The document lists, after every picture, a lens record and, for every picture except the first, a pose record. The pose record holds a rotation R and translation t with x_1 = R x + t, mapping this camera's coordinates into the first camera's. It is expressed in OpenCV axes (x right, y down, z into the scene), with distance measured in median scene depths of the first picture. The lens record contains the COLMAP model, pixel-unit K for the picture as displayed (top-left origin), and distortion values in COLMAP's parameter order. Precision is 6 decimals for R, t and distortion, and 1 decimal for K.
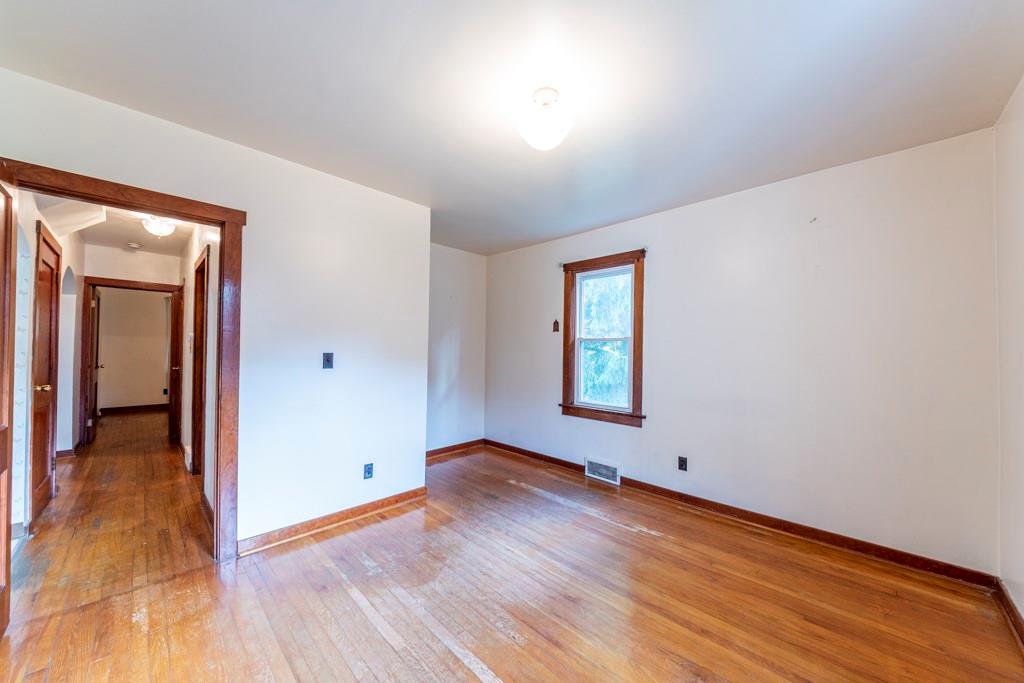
lens RADIAL K [[371.0, 0, 511.0], [0, 371.0, 345.3], [0, 0, 1]] dist [0.018031, -0.009374]
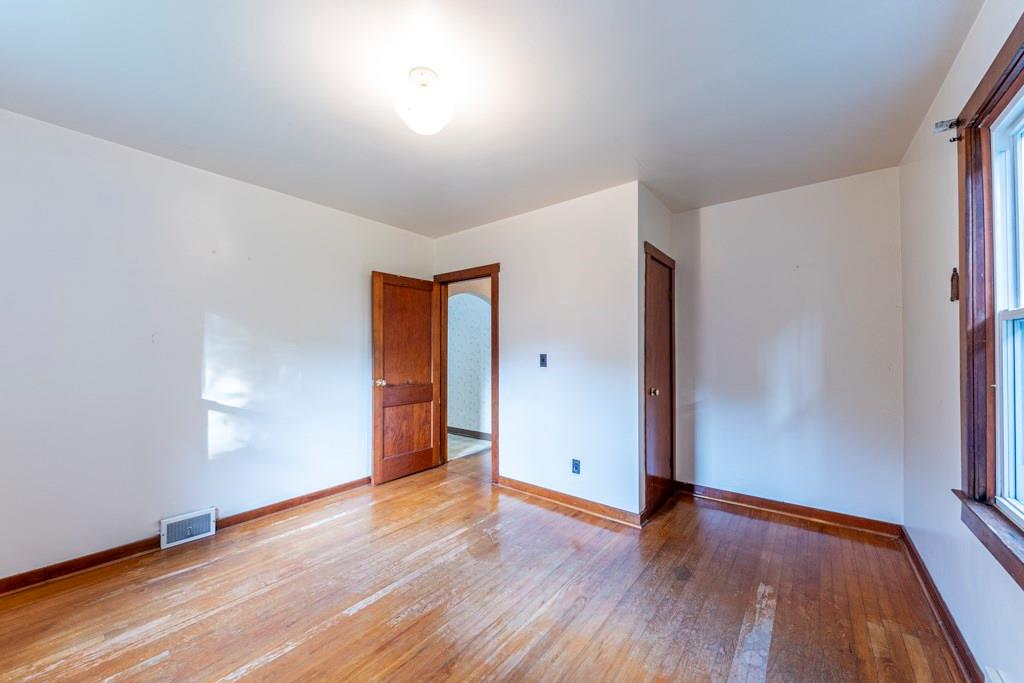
lens RADIAL K [[371.0, 0, 511.0], [0, 371.0, 345.3], [0, 0, 1]] dist [0.018031, -0.009374]
pose [[0.099109, -0.027599, -0.994694, 0.705129], [0.011739, 0.999578, -0.026565, 0.020213], [0.995007, -0.009044, 0.099391, 0.763564]]
